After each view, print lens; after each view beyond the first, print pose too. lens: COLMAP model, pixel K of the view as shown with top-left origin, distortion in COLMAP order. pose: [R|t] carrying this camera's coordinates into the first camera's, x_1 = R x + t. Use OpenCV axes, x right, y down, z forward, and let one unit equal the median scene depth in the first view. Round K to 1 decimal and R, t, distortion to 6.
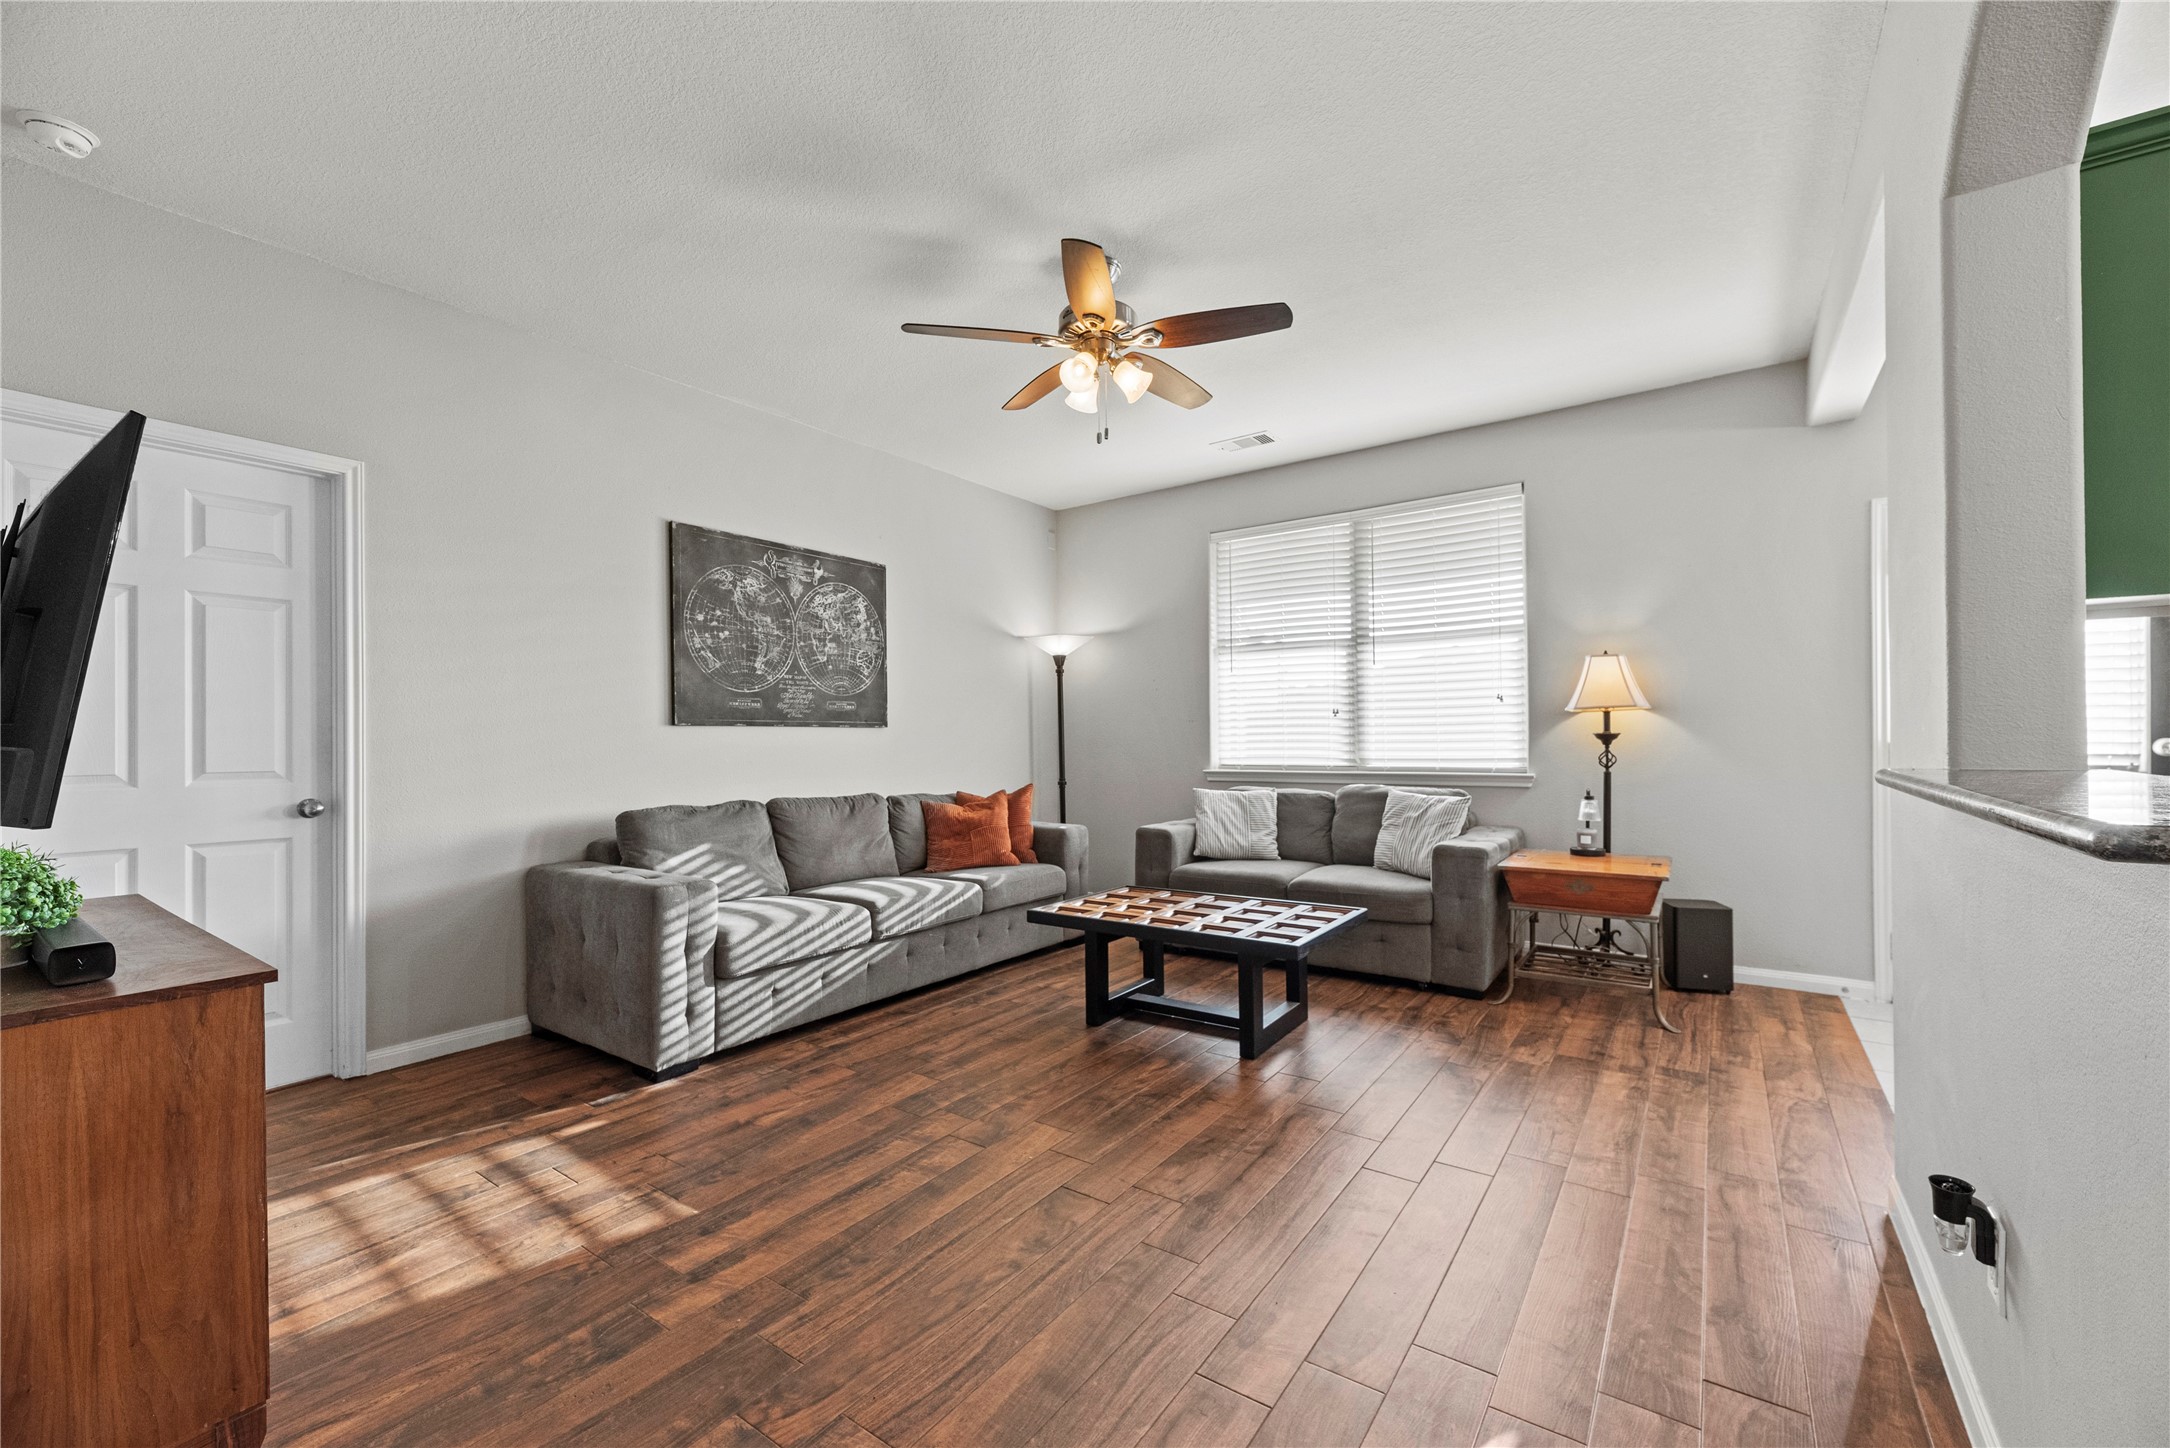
lens RADIAL K [[891.3, 0, 1076.9], [0, 891.3, 732.3], [0, 0, 1]] dist [0.000419, 0.000258]
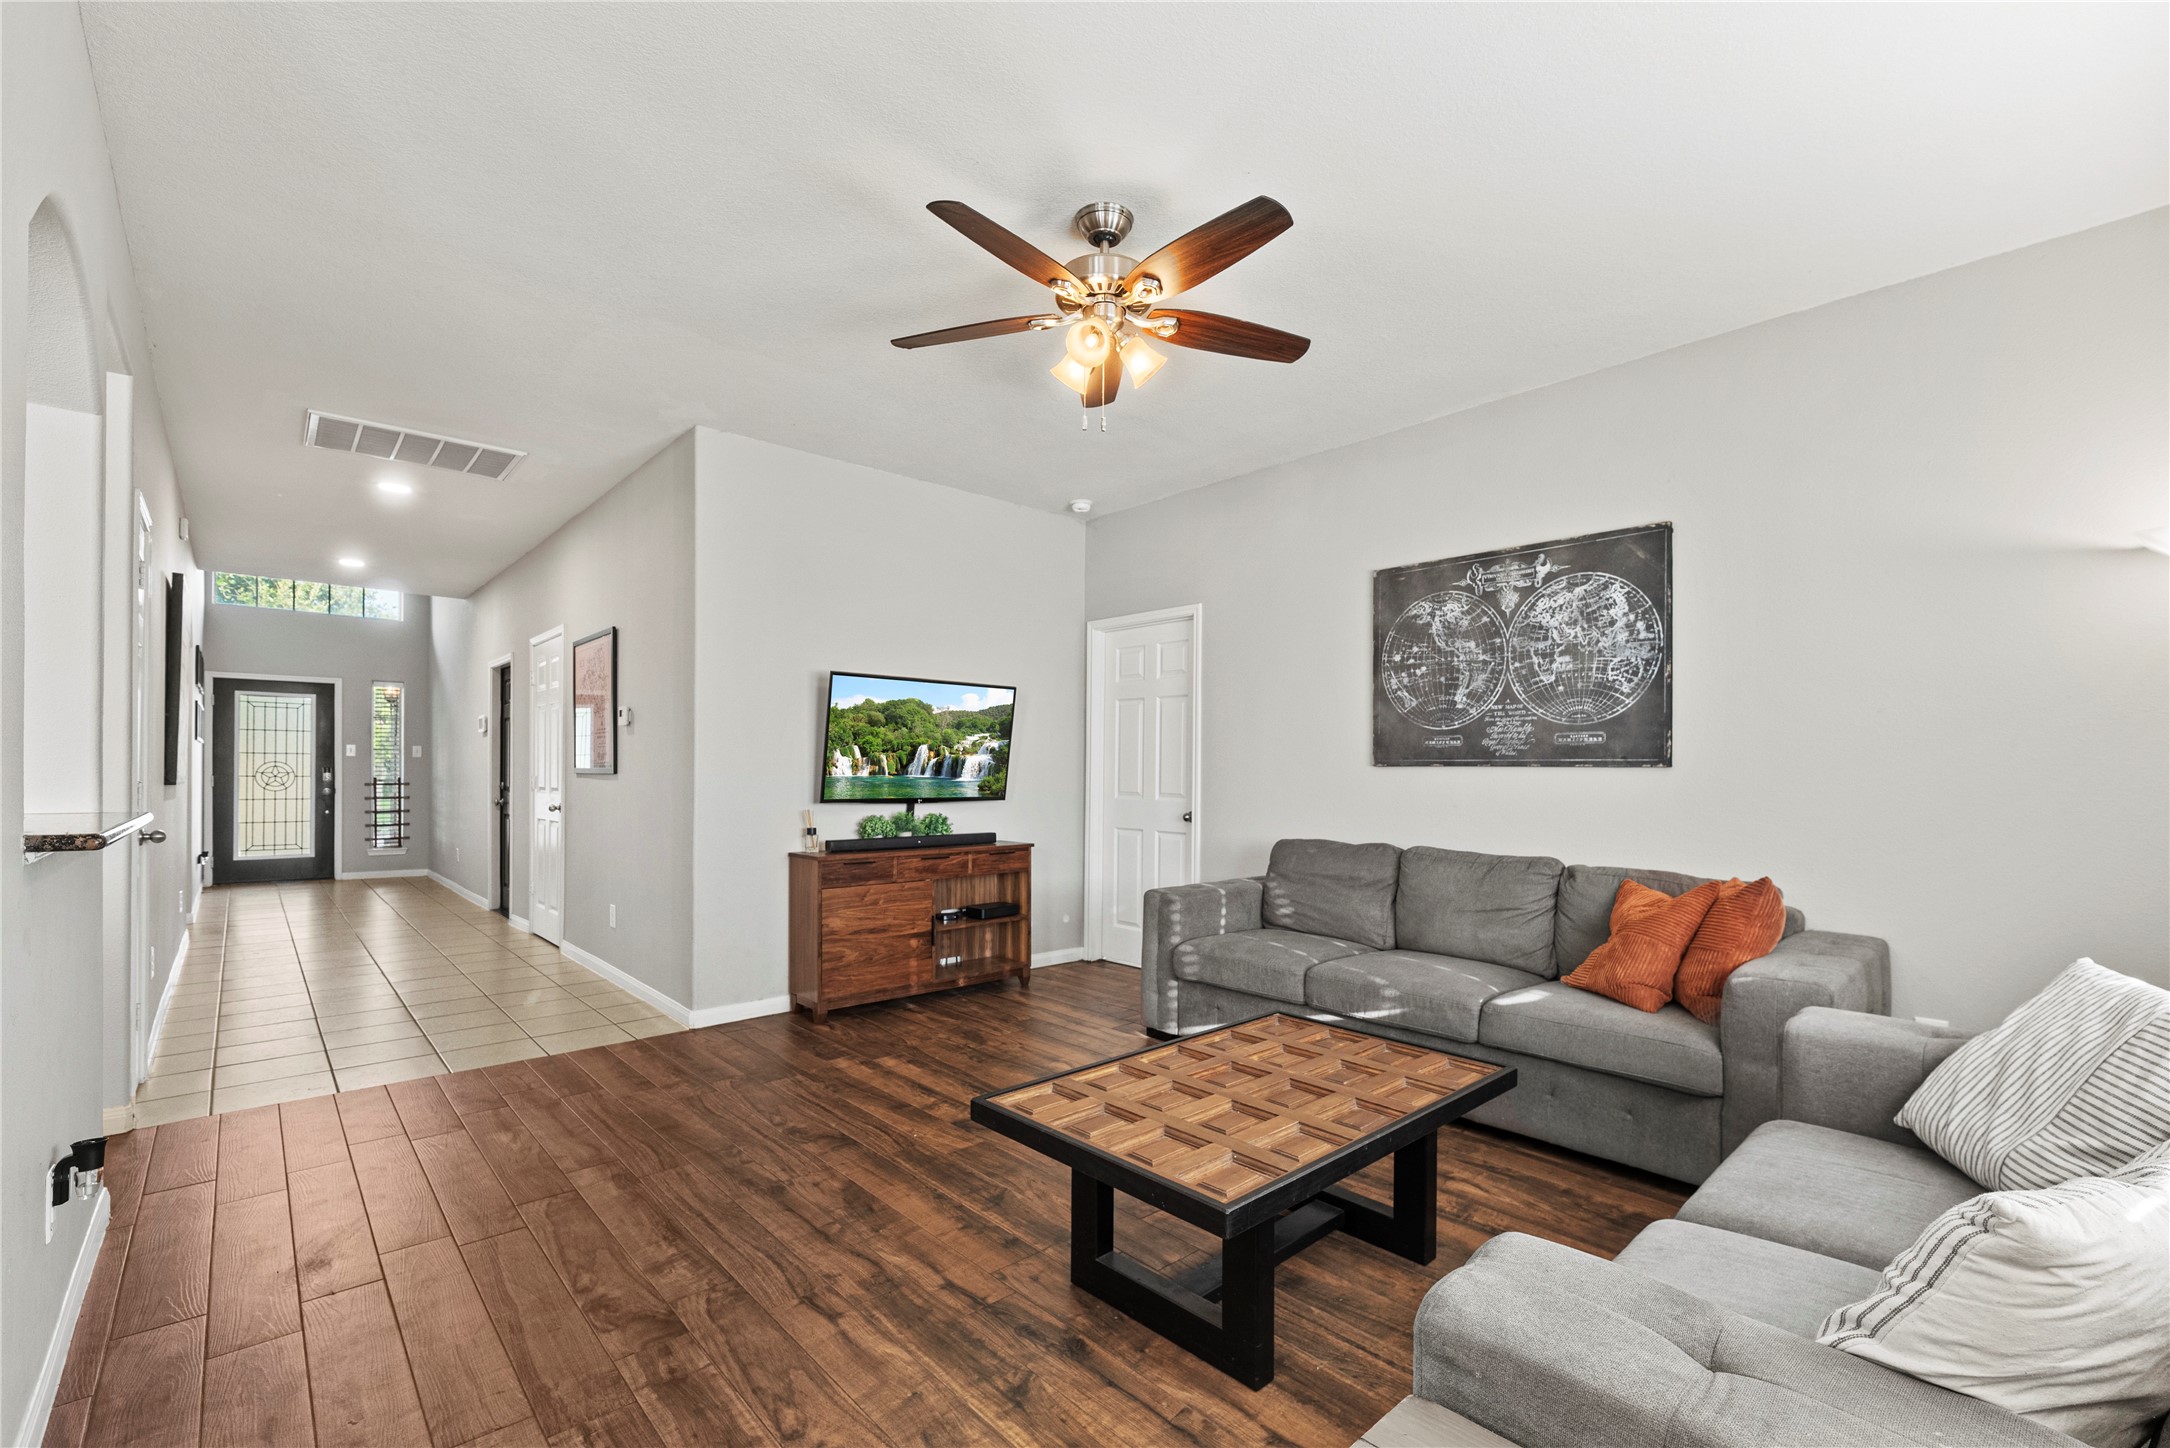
lens RADIAL K [[925.3, 0, 1109.4], [0, 925.3, 763.0], [0, 0, 1]] dist [-0.001197, -0.000116]
pose [[-0.195493, 0.001266, -0.980704, 0.615124], [0.005640, 0.999984, 0.000166, -0.012158], [0.980689, -0.005499, -0.195497, 0.827589]]
